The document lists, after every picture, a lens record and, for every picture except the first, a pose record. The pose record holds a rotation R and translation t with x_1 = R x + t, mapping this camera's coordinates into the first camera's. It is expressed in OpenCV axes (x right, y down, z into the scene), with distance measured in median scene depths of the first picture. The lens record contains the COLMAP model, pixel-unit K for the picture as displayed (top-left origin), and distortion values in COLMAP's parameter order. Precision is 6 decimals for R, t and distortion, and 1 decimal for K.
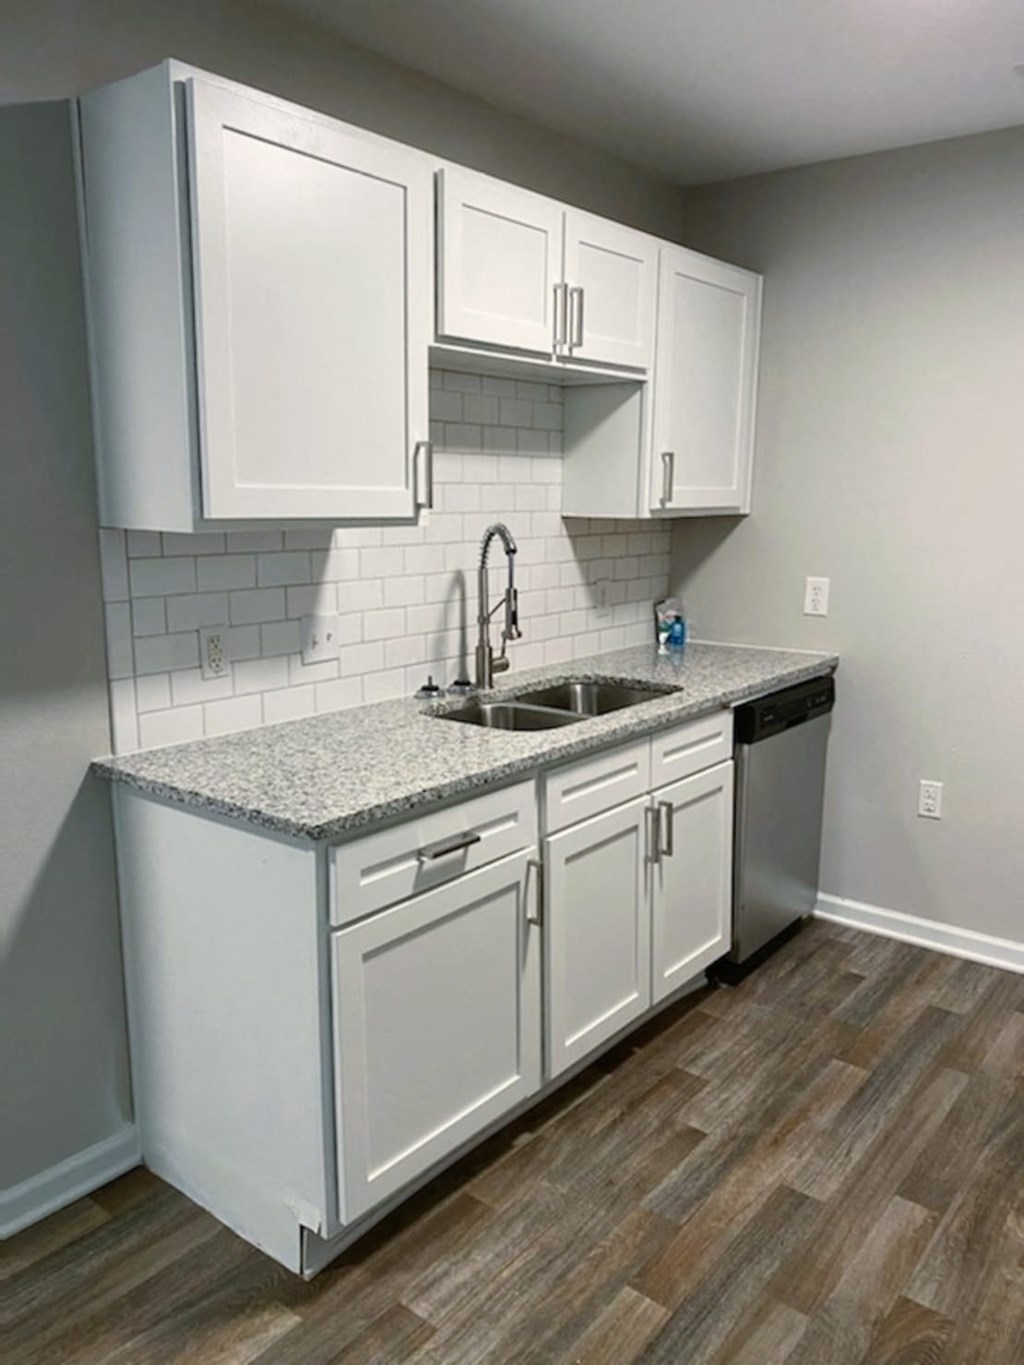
lens RADIAL K [[1012.5, 0, 512.0], [0, 1012.5, 682.5], [0, 0, 1]] dist [0.036073, -0.043651]
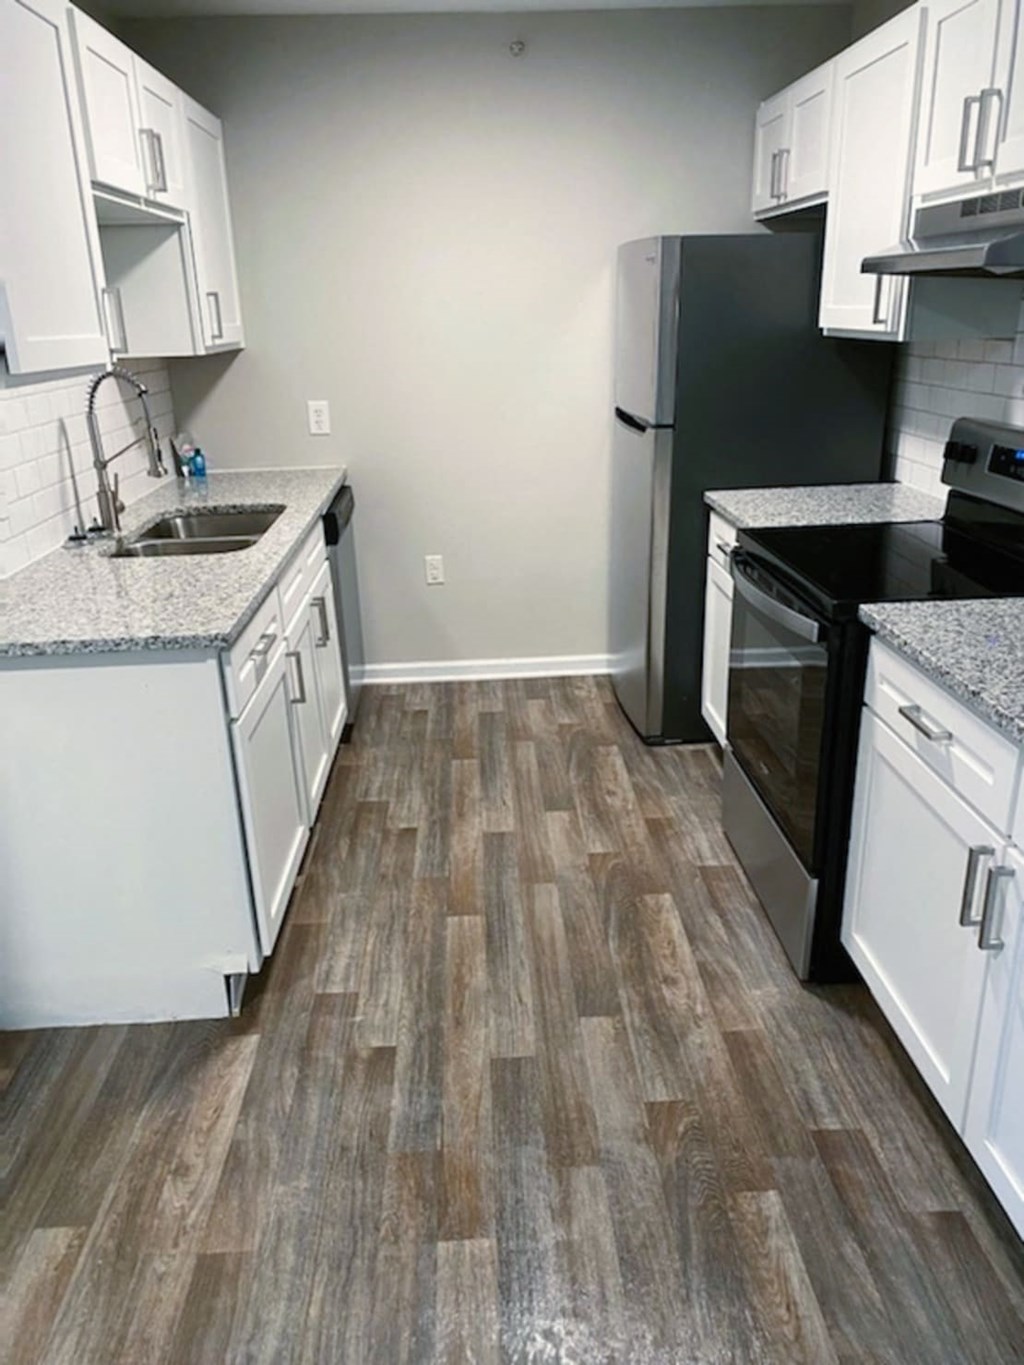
lens RADIAL K [[1011.4, 0, 512.0], [0, 1011.4, 682.5], [0, 0, 1]] dist [0.054845, -0.120020]
pose [[0.751150, -0.249529, 0.611154, -0.434879], [0.152417, 0.966348, 0.207221, 0.001523], [-0.642295, -0.062504, 0.763905, -0.078303]]
